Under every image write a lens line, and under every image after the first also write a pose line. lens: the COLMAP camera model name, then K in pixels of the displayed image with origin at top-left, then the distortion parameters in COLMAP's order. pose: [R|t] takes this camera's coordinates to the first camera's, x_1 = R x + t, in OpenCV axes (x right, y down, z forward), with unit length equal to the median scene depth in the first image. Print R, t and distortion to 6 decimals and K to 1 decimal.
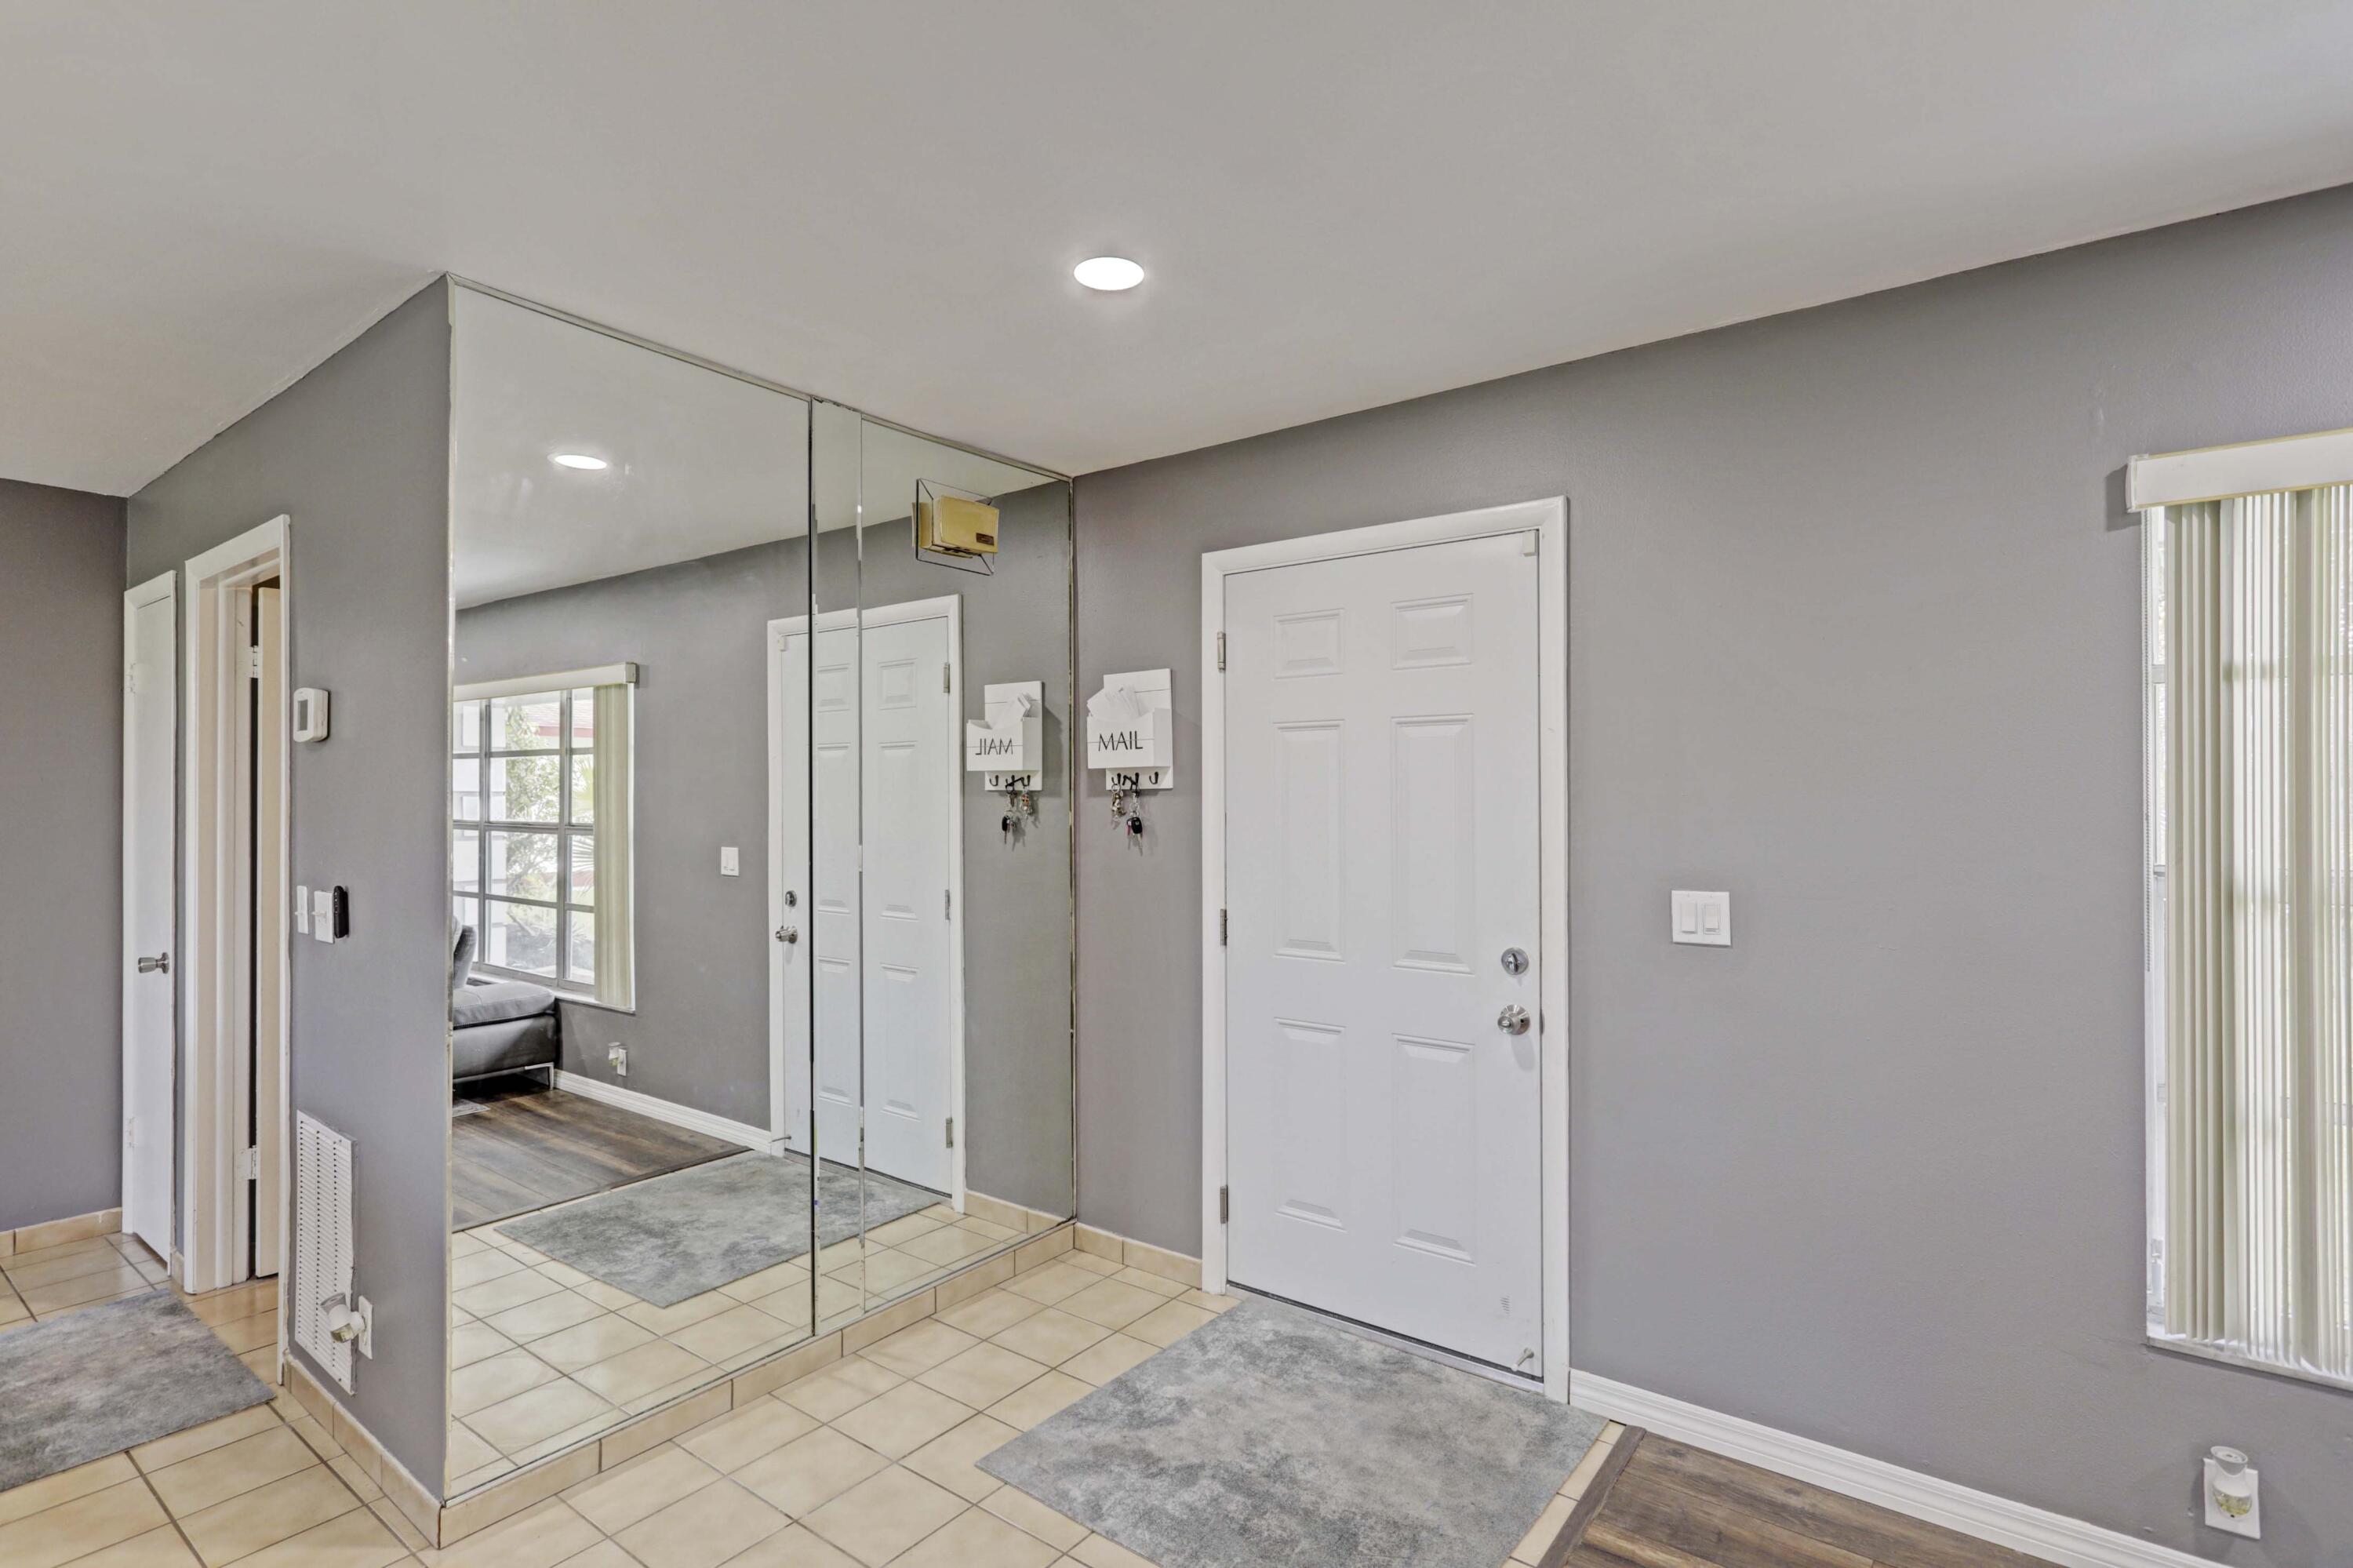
lens RADIAL K [[1112.9, 0, 1211.8], [0, 1112.9, 790.3], [0, 0, 1]] dist [0.001231, 0.000025]
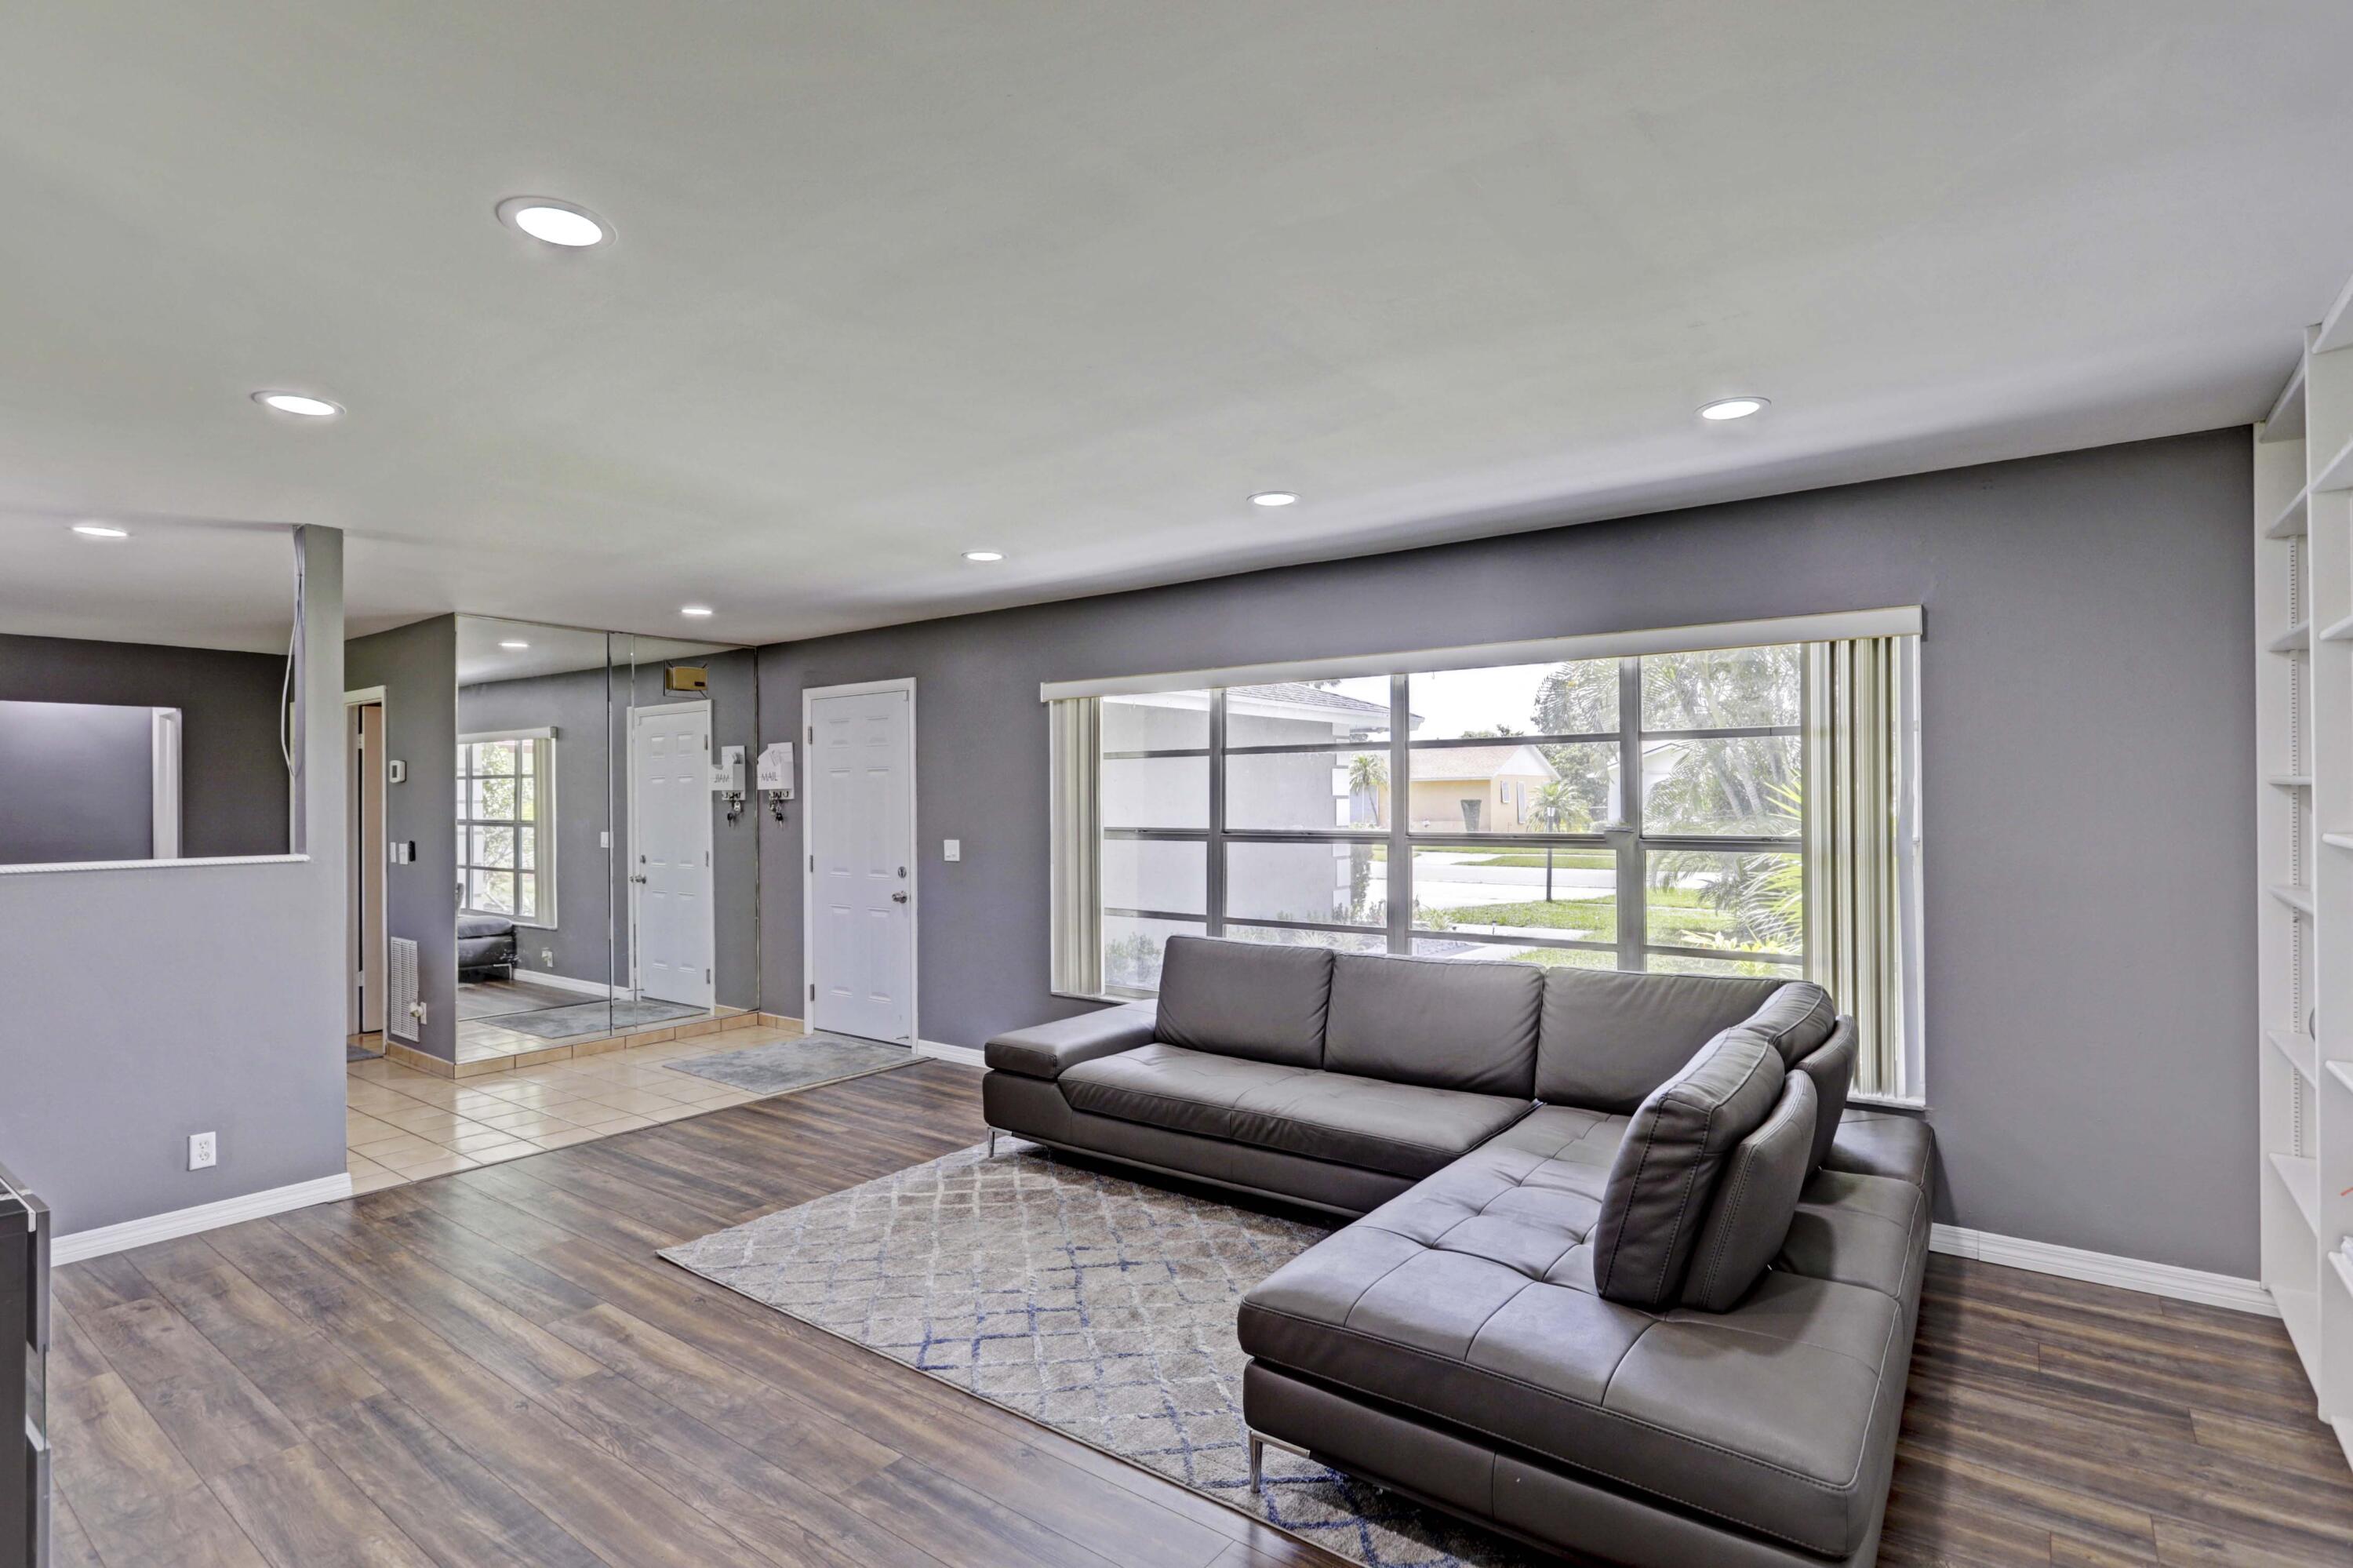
lens RADIAL K [[1148.5, 0, 1213.4], [0, 1148.5, 795.0], [0, 0, 1]] dist [-0.001891, -0.000266]
pose [[0.999984, -0.004536, -0.003461, 0.715250], [0.004544, 0.999987, 0.002389, -0.010411], [0.003450, -0.002404, 0.999991, -1.092889]]
